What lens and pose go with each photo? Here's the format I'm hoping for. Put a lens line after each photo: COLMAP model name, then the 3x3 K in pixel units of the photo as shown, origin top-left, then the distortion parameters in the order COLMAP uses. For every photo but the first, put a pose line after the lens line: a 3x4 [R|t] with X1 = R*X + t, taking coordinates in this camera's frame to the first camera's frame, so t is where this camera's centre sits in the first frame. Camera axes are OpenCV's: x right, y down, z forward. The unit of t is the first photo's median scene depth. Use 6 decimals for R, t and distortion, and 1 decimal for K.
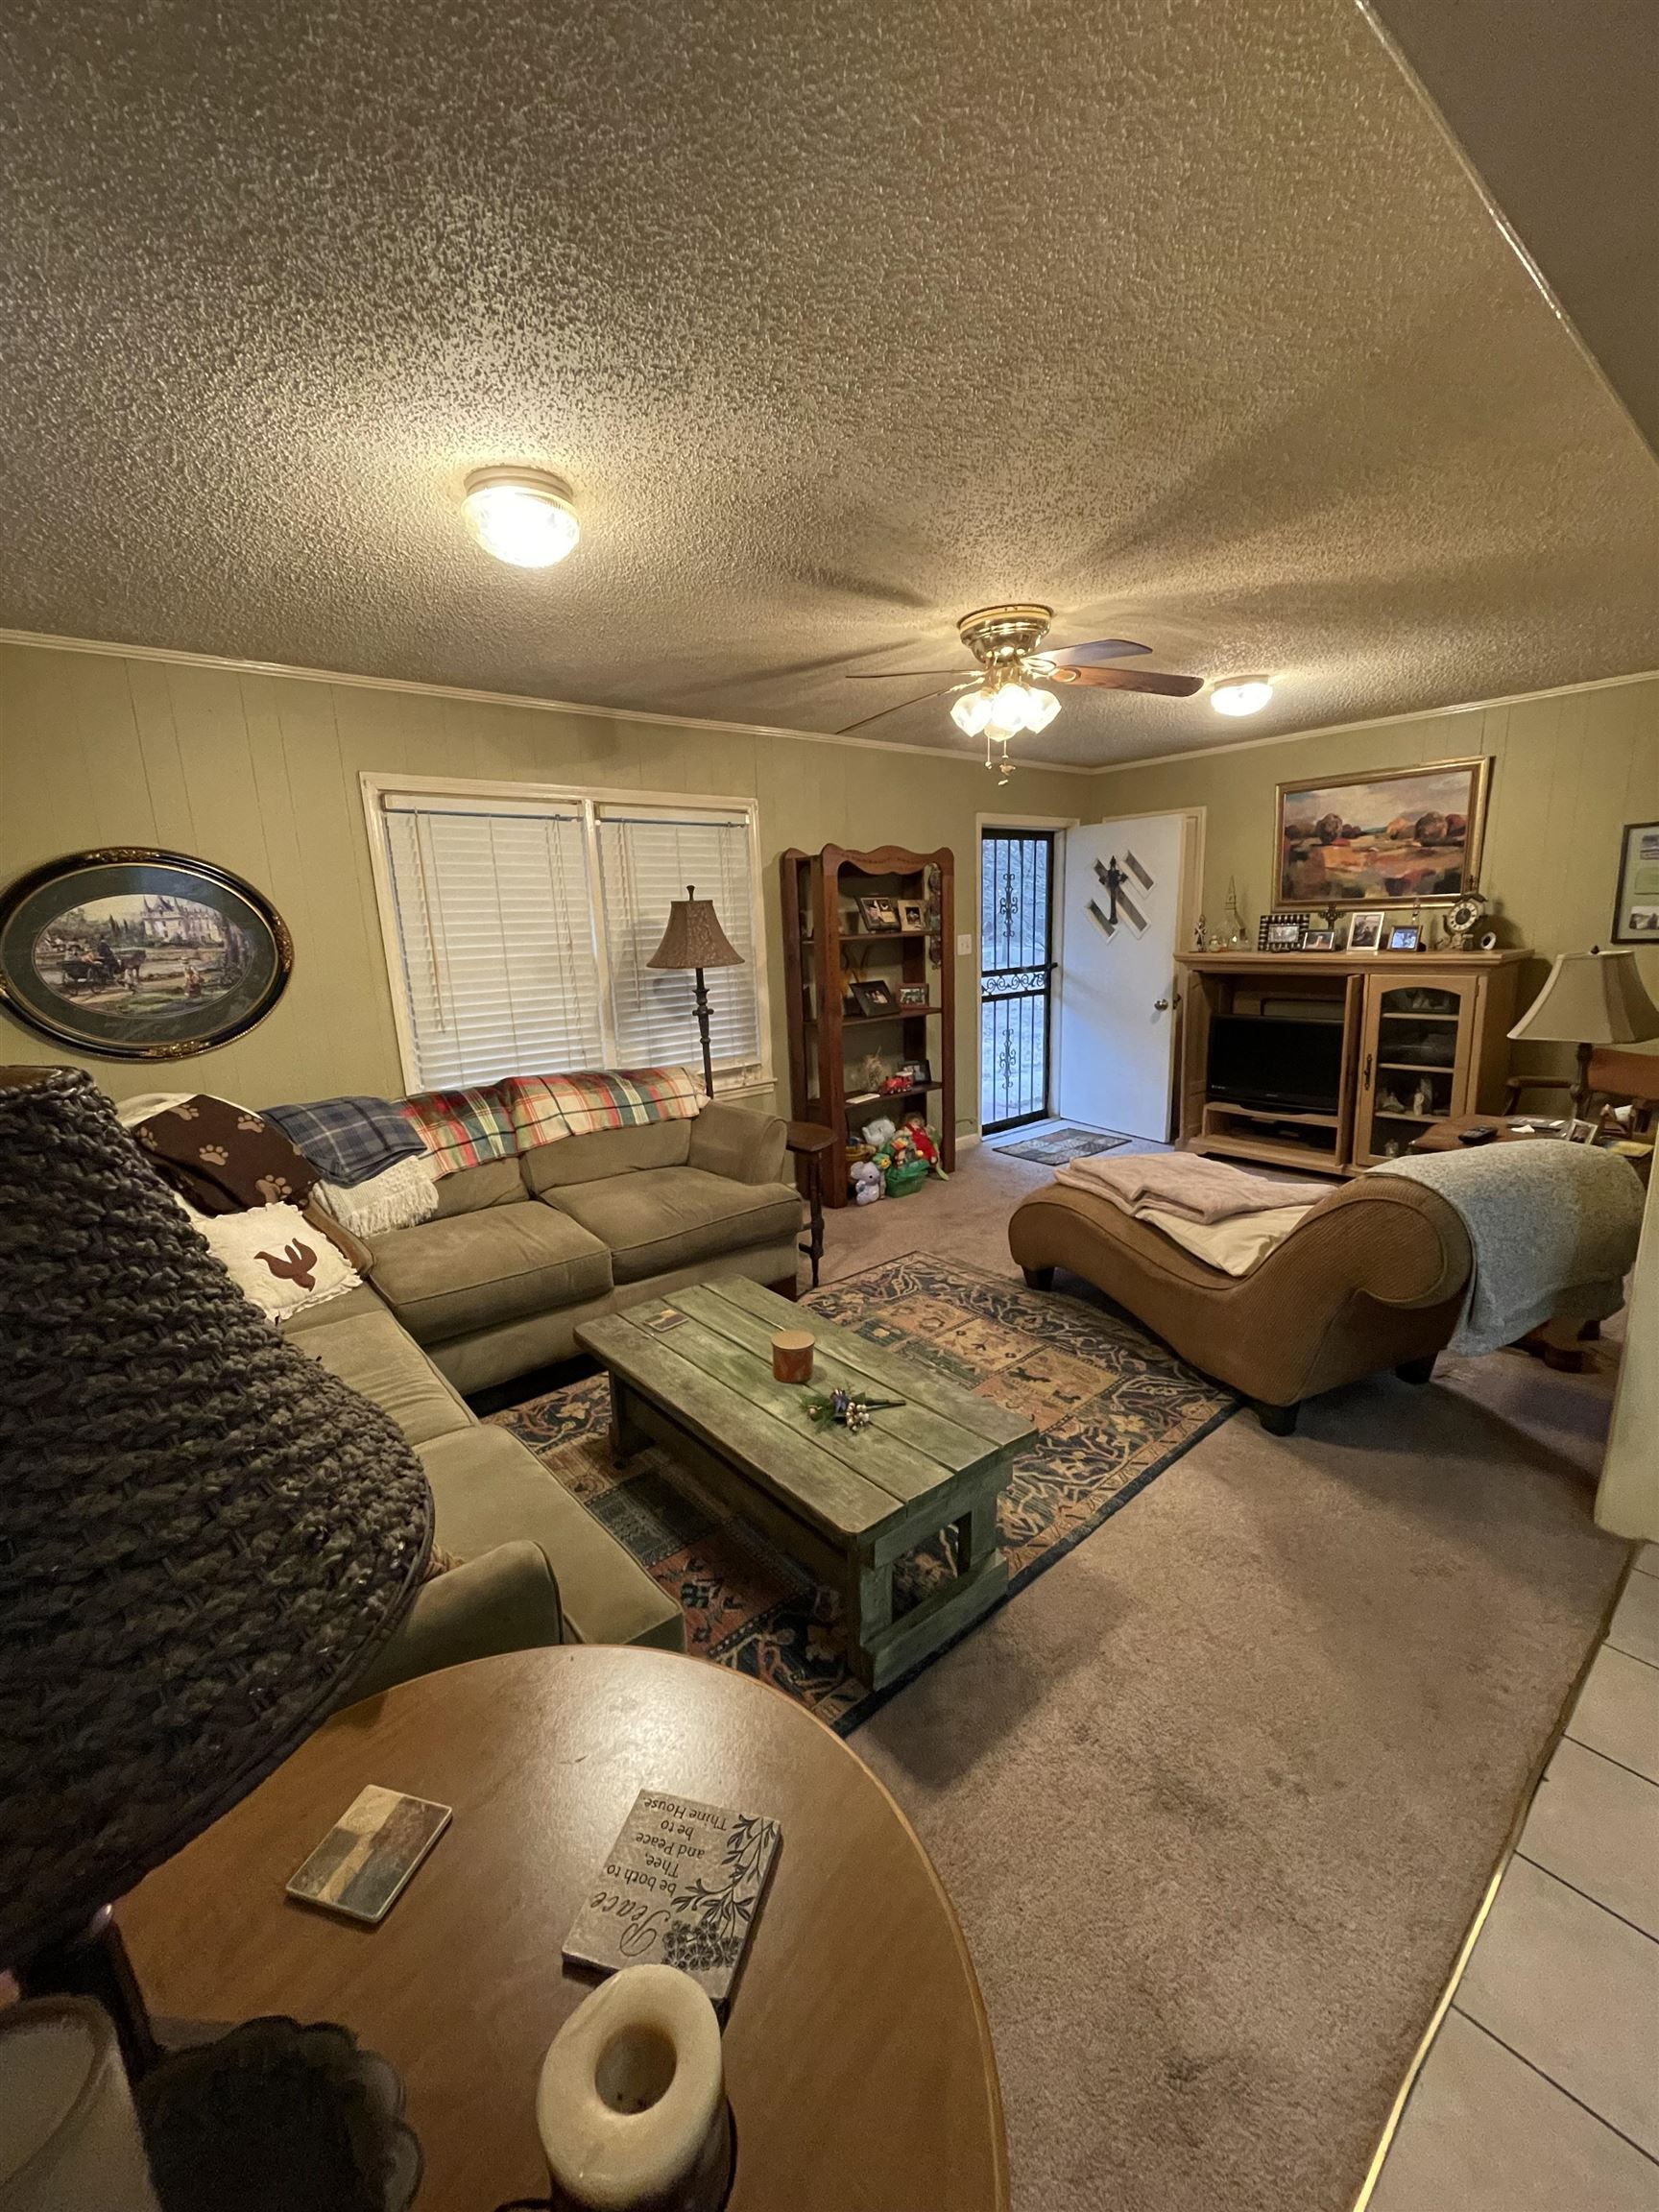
lens RADIAL K [[894.9, 0, 826.1], [0, 894.9, 1100.9], [0, 0, 1]] dist [-0.000205, -0.000010]
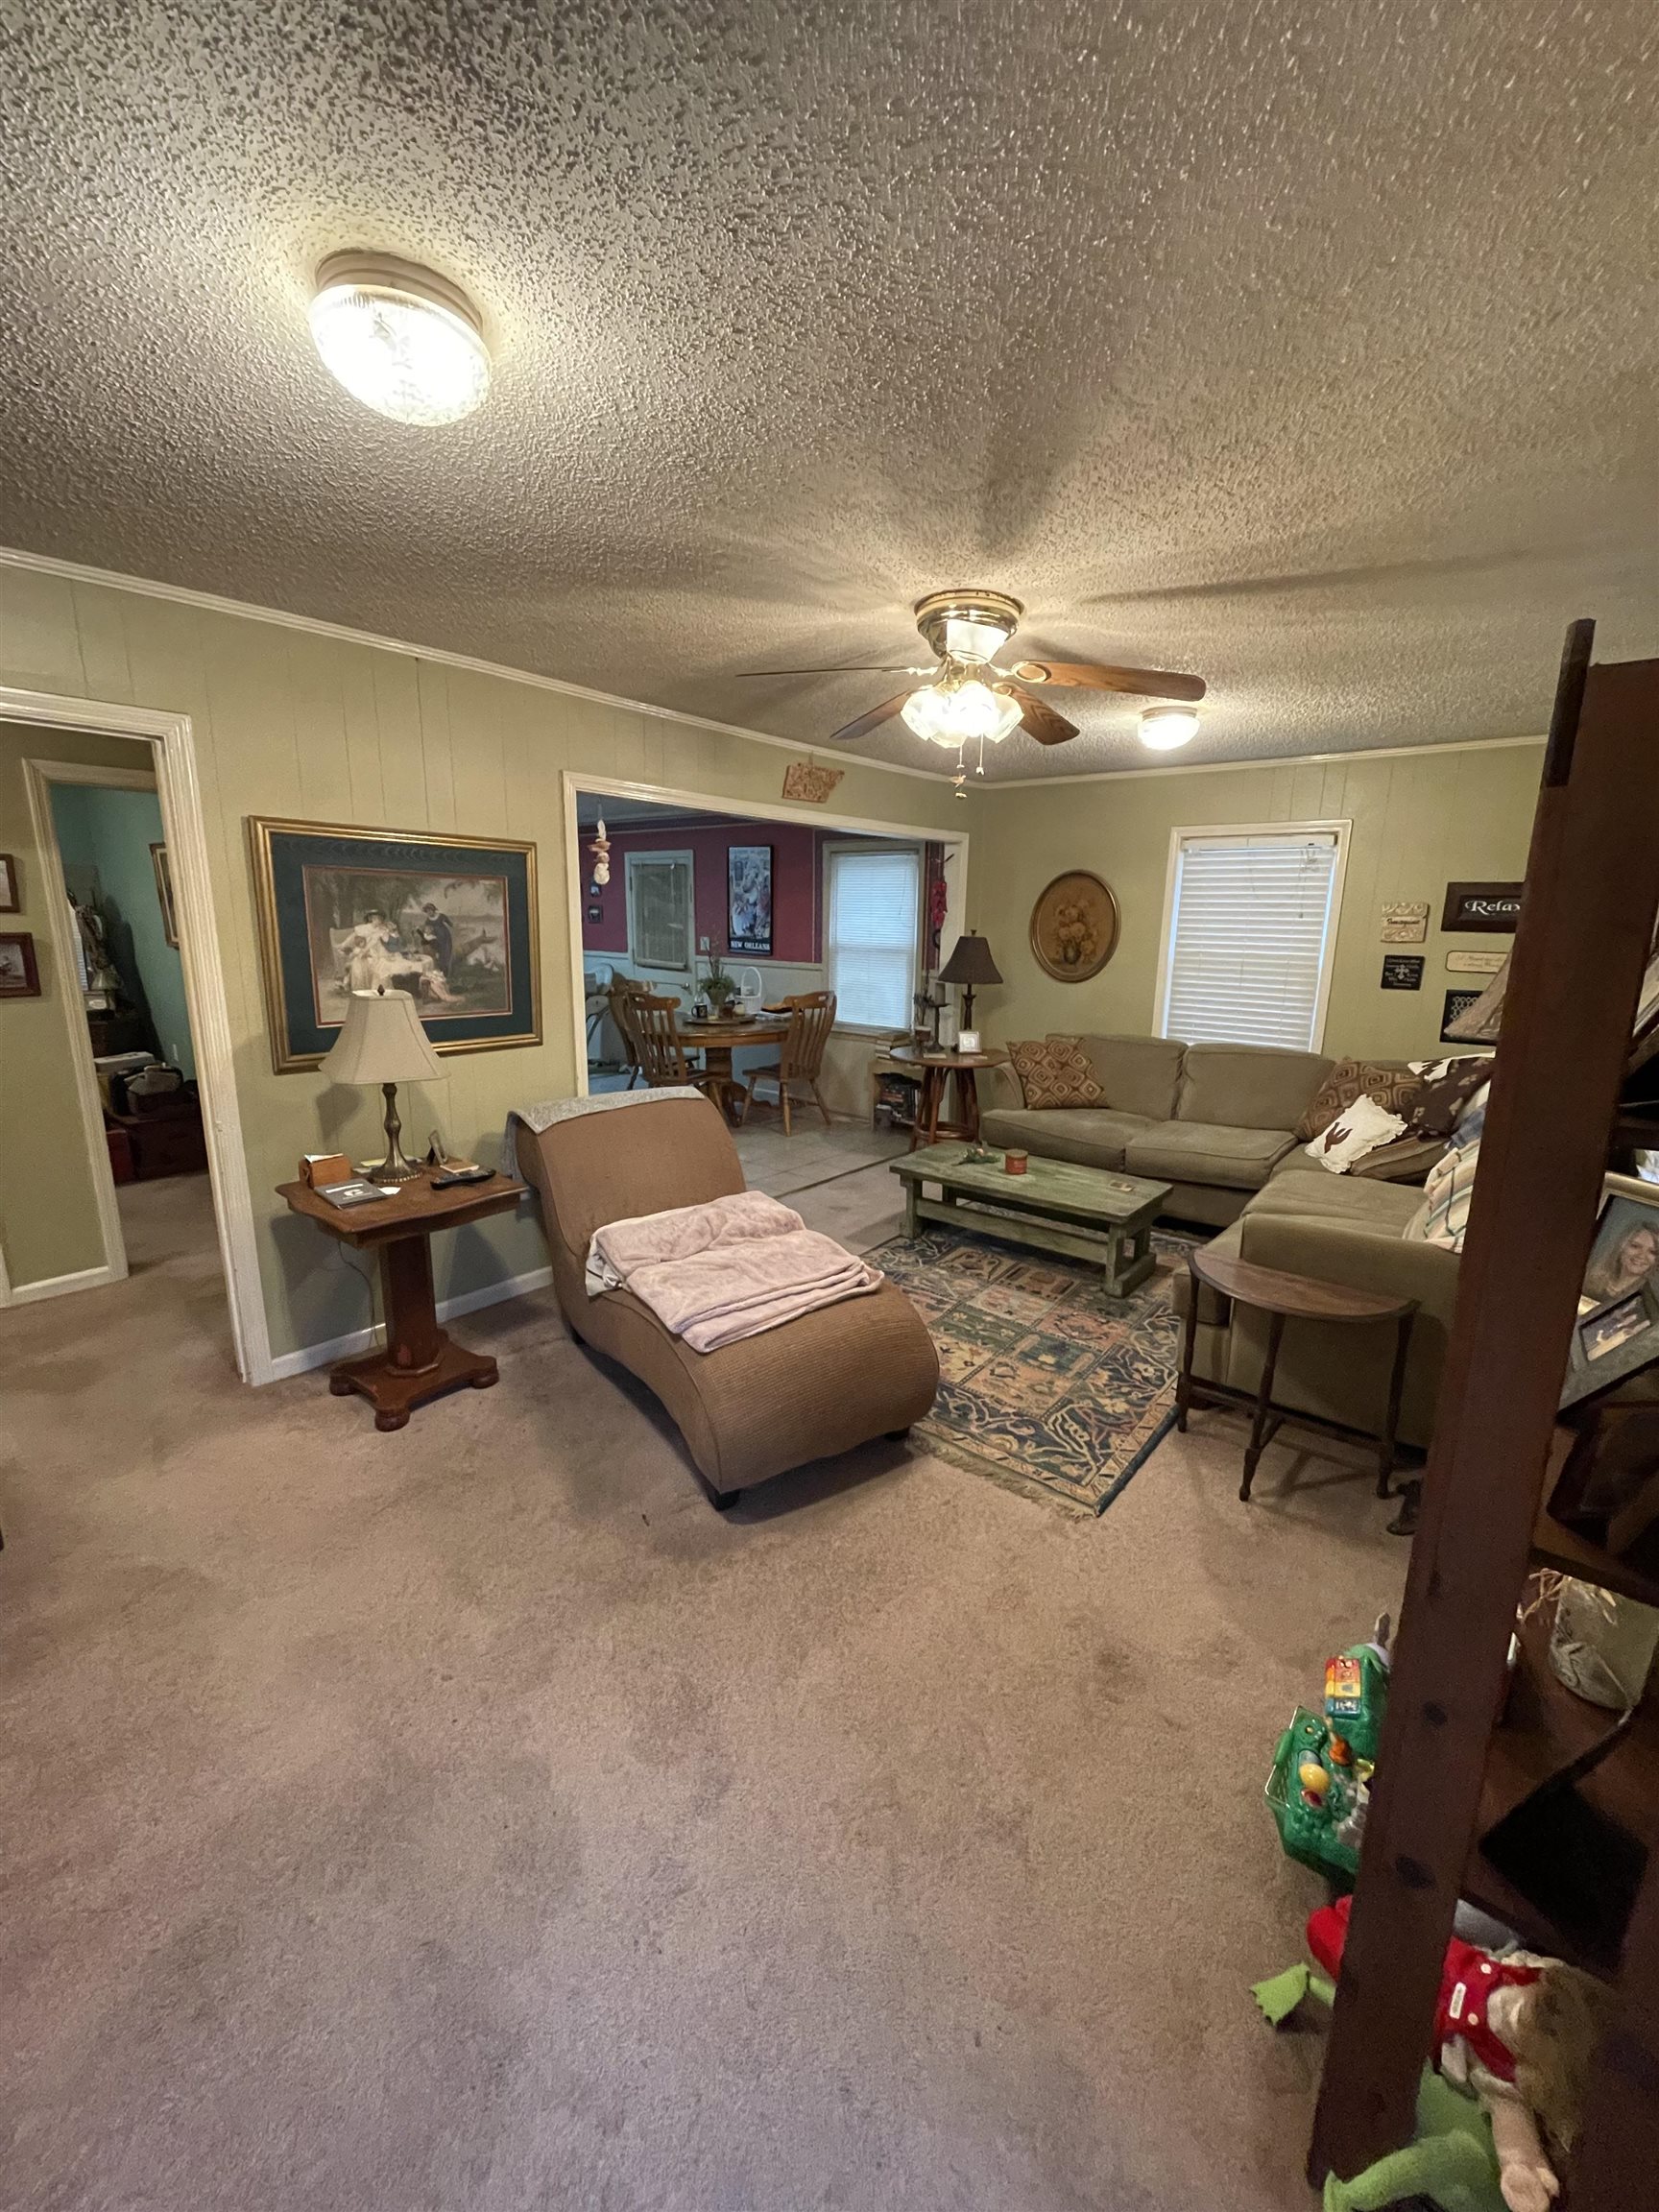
lens RADIAL K [[894.9, 0, 834.6], [0, 894.9, 1107.2], [0, 0, 1]] dist [-0.000205, -0.000010]
pose [[-0.981916, 0.057556, -0.180357, 0.406519], [-0.020949, 0.913784, 0.405661, -0.350534], [0.188155, 0.402103, -0.896053, 1.547382]]
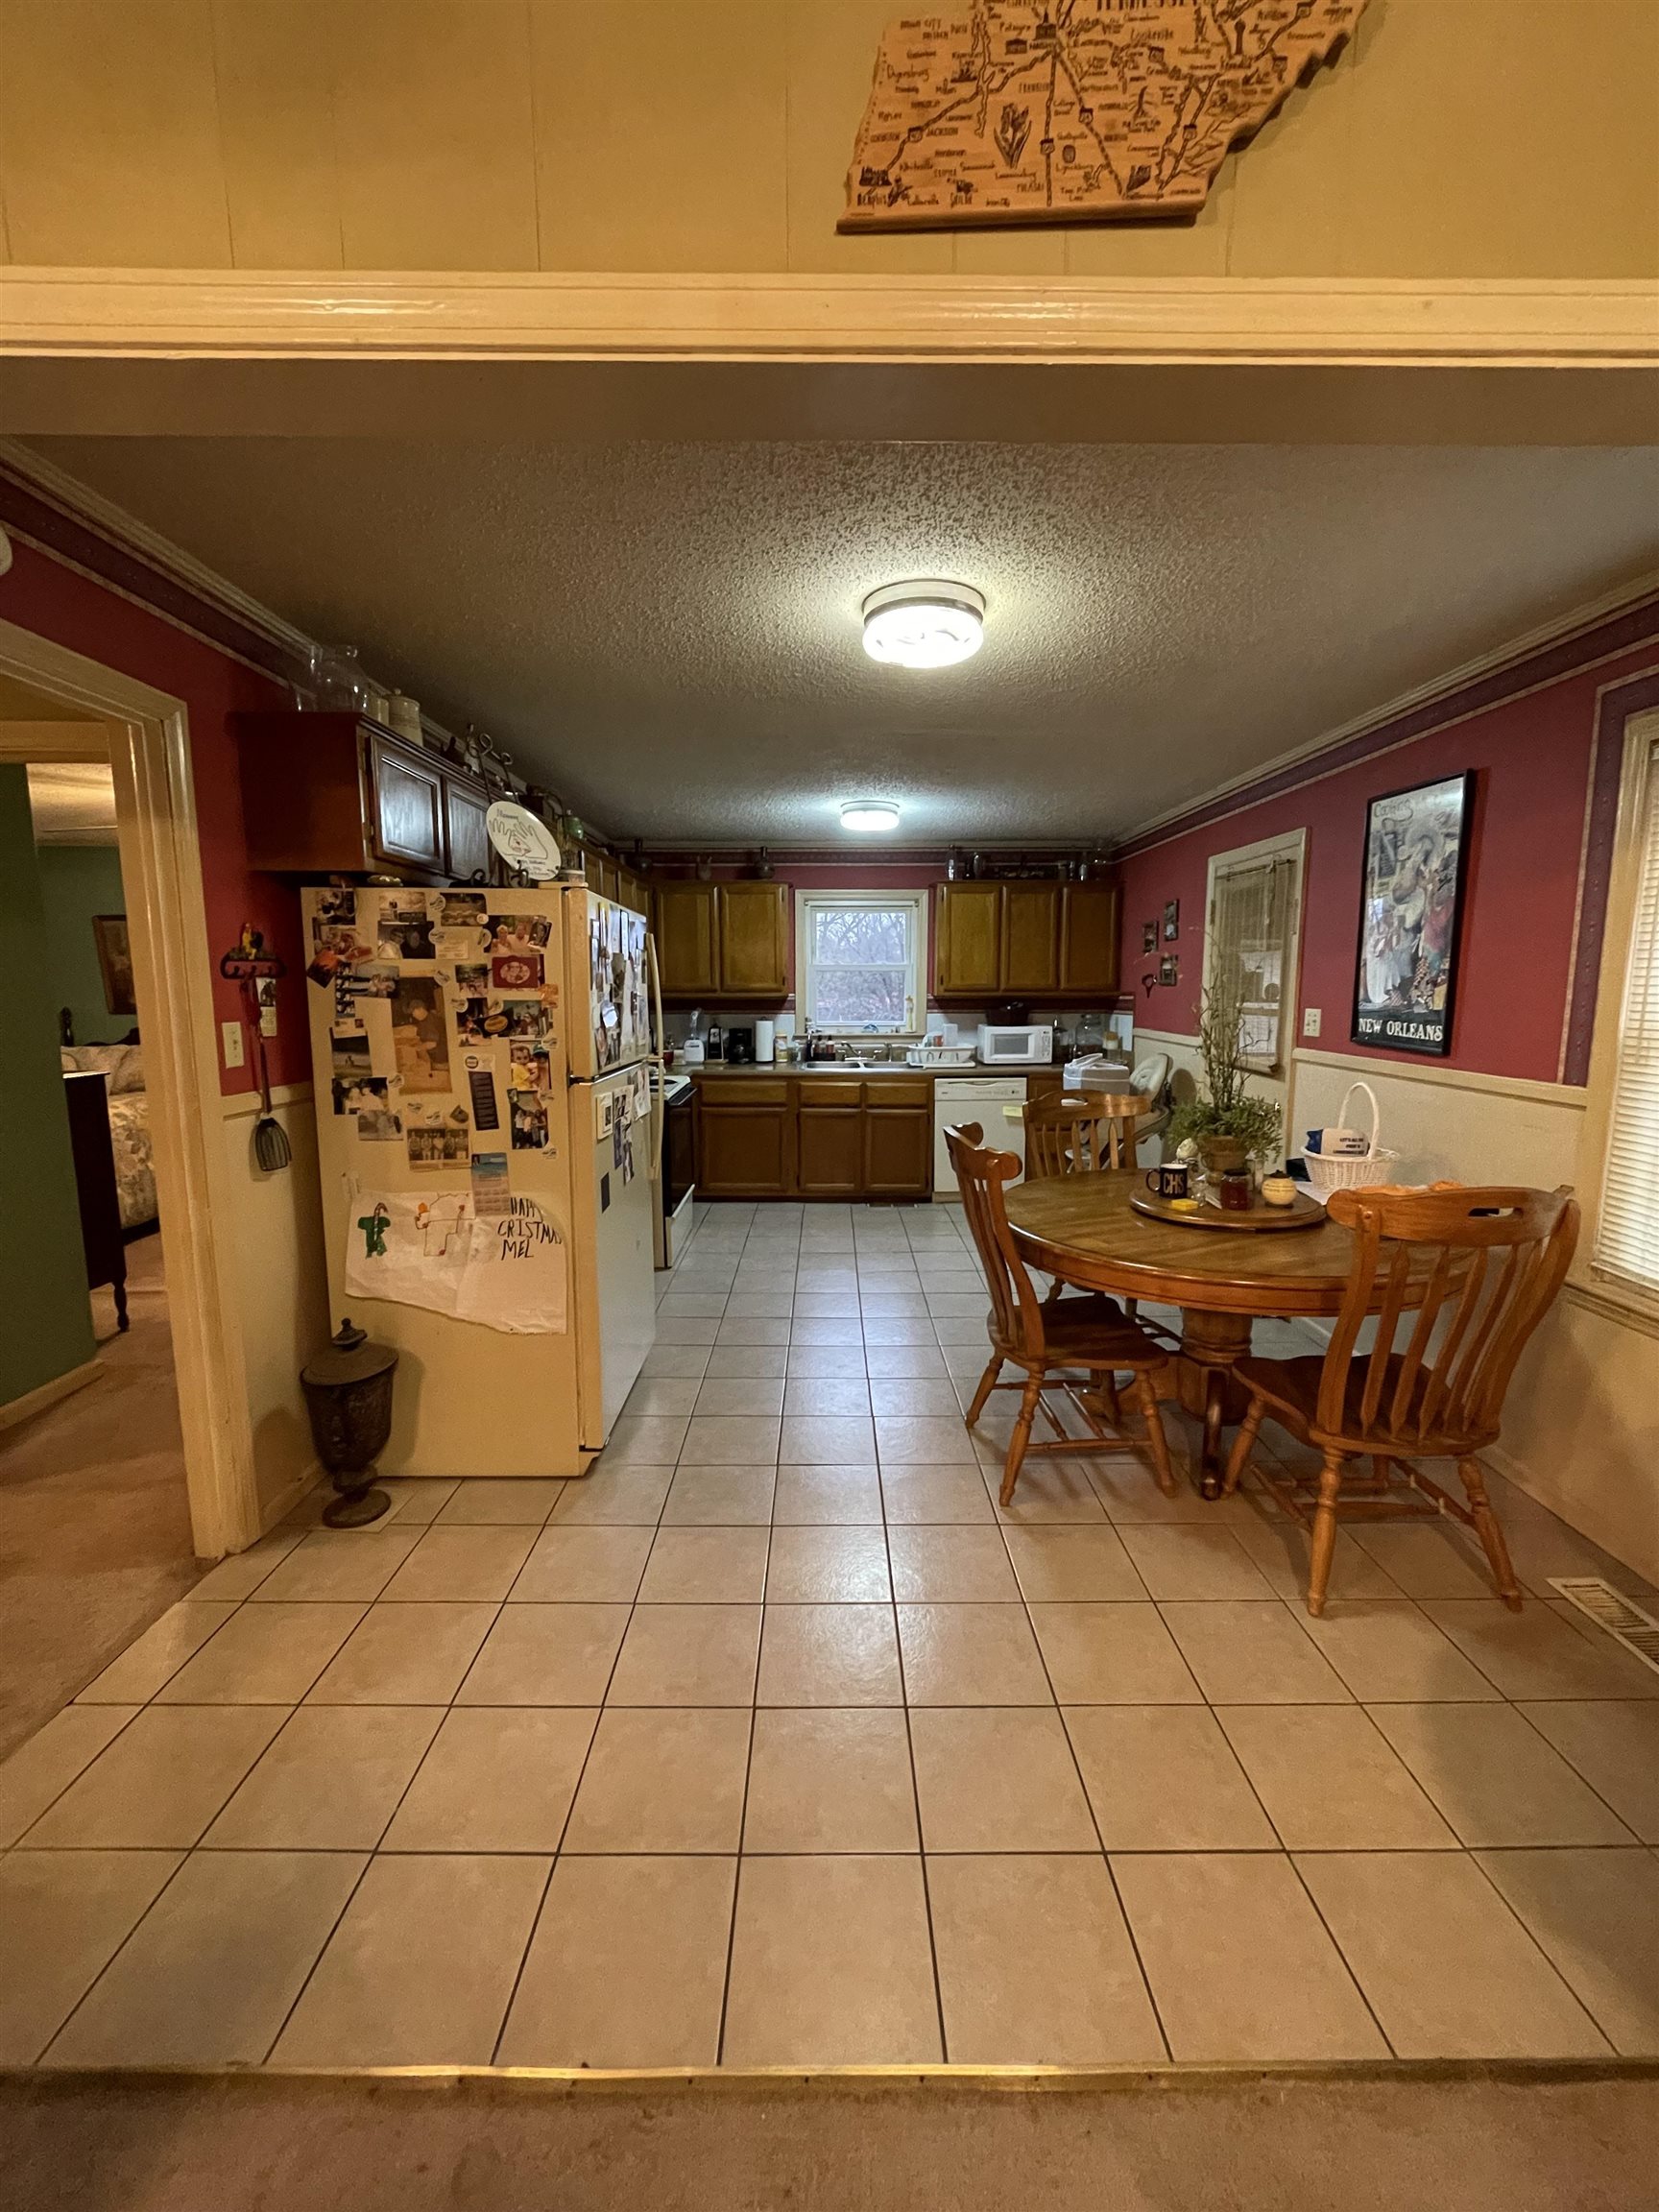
lens RADIAL K [[894.9, 0, 829.9], [0, 894.9, 1110.4], [0, 0, 1]] dist [-0.000205, -0.000010]
pose [[-0.764830, -0.055731, 0.641817, 0.251753], [0.156860, 0.950159, 0.269430, -0.232961], [-0.624843, 0.306743, -0.717969, 1.066401]]
